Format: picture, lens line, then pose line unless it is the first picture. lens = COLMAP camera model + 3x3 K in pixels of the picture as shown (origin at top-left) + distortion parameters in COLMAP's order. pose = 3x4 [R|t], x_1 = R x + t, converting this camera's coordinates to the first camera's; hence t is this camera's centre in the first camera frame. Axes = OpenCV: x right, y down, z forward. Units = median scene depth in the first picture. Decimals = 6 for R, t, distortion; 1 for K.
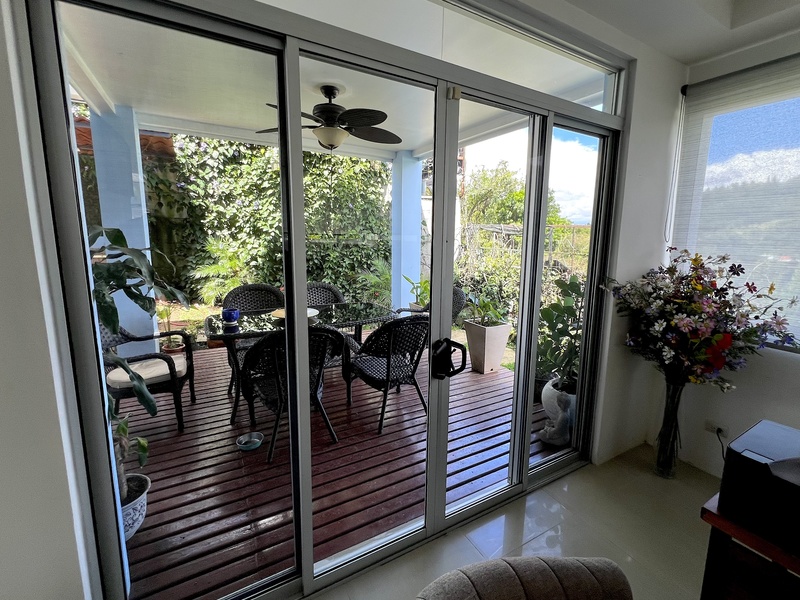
lens RADIAL K [[358.1, 0, 411.9], [0, 358.1, 290.0], [0, 0, 1]] dist [-0.000069, 0.000690]
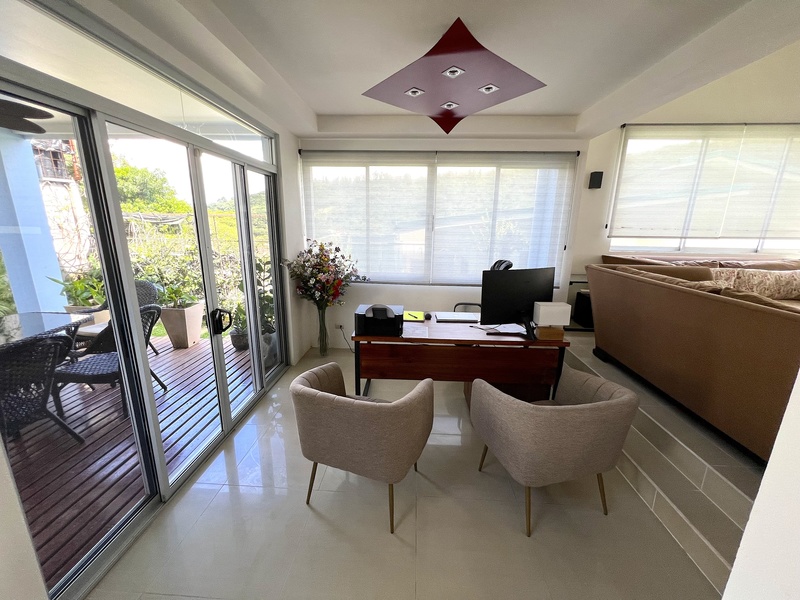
lens RADIAL K [[320.4, 0, 400.1], [0, 320.4, 298.1], [0, 0, 1]] dist [0.000217, 0.000001]
pose [[0.549725, -0.199070, 0.811279, -0.143625], [0.118990, 0.979947, 0.159829, -0.009219], [-0.826827, 0.008672, 0.562389, -0.111696]]
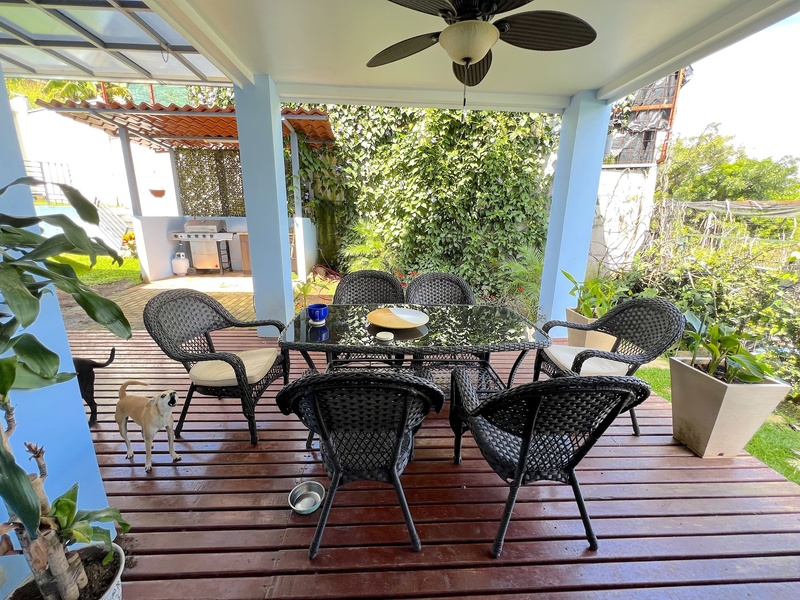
lens RADIAL K [[320.4, 0, 397.3], [0, 320.4, 297.2], [0, 0, 1]] dist [0.000217, 0.000001]
pose [[0.888294, 0.111923, -0.445428, -0.018195], [-0.073983, 0.992057, 0.101734, -0.020740], [0.453277, -0.057415, 0.889519, 0.198293]]
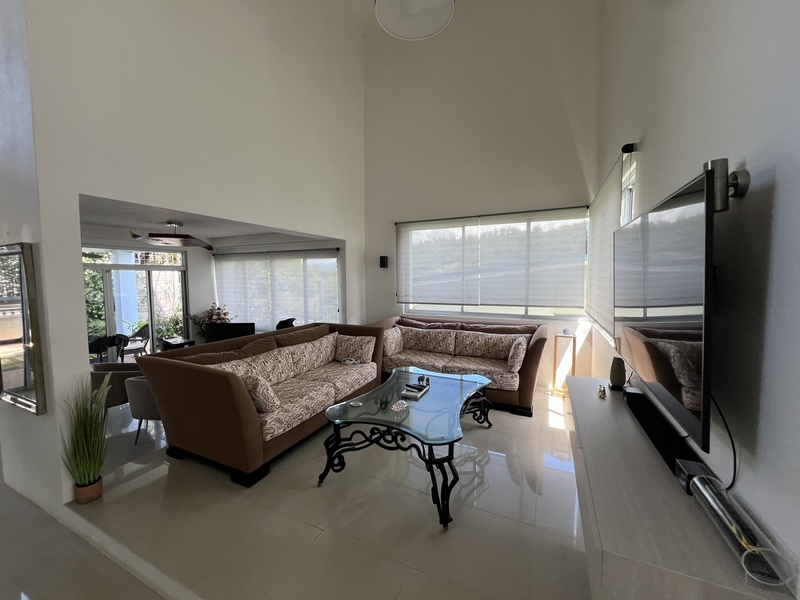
lens RADIAL K [[320.4, 0, 398.8], [0, 320.4, 294.9], [0, 0, 1]] dist [0.000217, 0.000001]
pose [[0.823494, -0.057740, 0.564379, 0.157715], [0.105256, 0.993086, -0.051981, 0.045762], [-0.557475, 0.102210, 0.823878, -0.779887]]
